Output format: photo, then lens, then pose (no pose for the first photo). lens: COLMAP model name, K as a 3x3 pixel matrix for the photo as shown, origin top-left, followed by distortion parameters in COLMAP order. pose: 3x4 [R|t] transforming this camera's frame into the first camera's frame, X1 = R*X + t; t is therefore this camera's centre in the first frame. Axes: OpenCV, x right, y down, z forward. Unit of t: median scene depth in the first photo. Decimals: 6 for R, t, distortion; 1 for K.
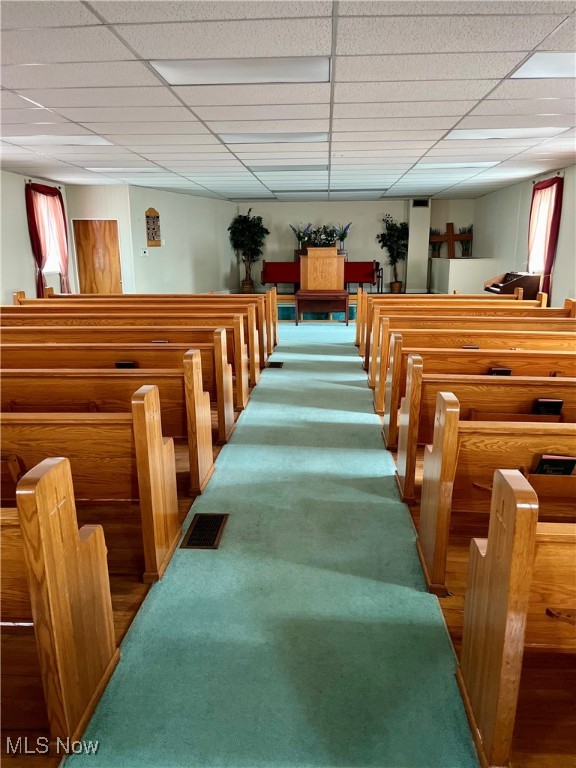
lens RADIAL K [[584.4, 0, 292.6], [0, 584.4, 387.6], [0, 0, 1]] dist [0.032873, -0.017221]
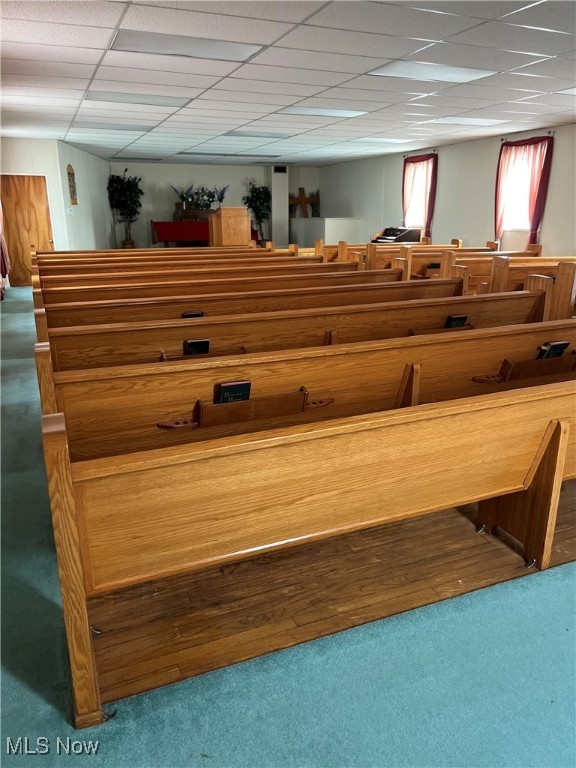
lens RADIAL K [[584.4, 0, 286.0], [0, 584.4, 381.1], [0, 0, 1]] dist [0.032873, -0.017221]
pose [[0.895779, -0.120124, 0.427960, -0.307974], [0.102461, 0.992665, 0.064165, 0.023085], [-0.432529, -0.013628, 0.901517, -0.042757]]
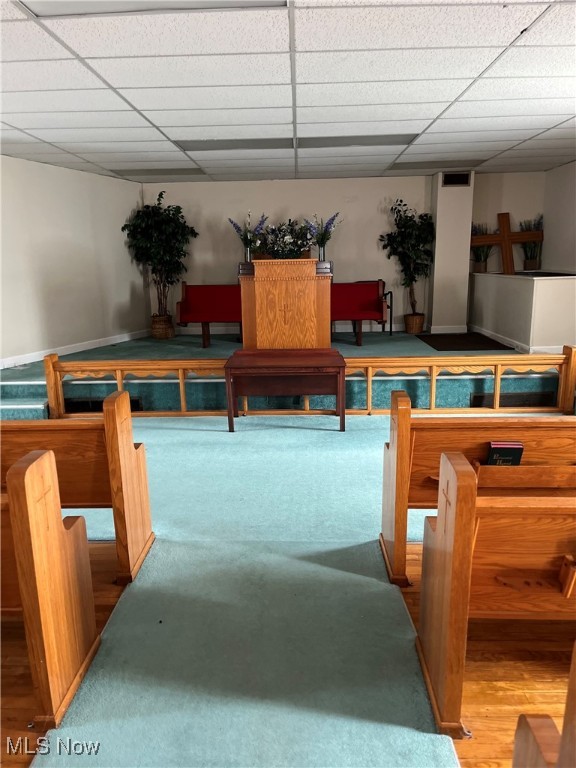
lens RADIAL K [[584.4, 0, 287.1], [0, 584.4, 388.5], [0, 0, 1]] dist [0.032873, -0.017221]
pose [[0.999143, -0.022288, 0.034866, 0.027297], [0.022699, 0.999677, -0.011416, -0.104489], [-0.034600, 0.012197, 0.999327, 0.426359]]
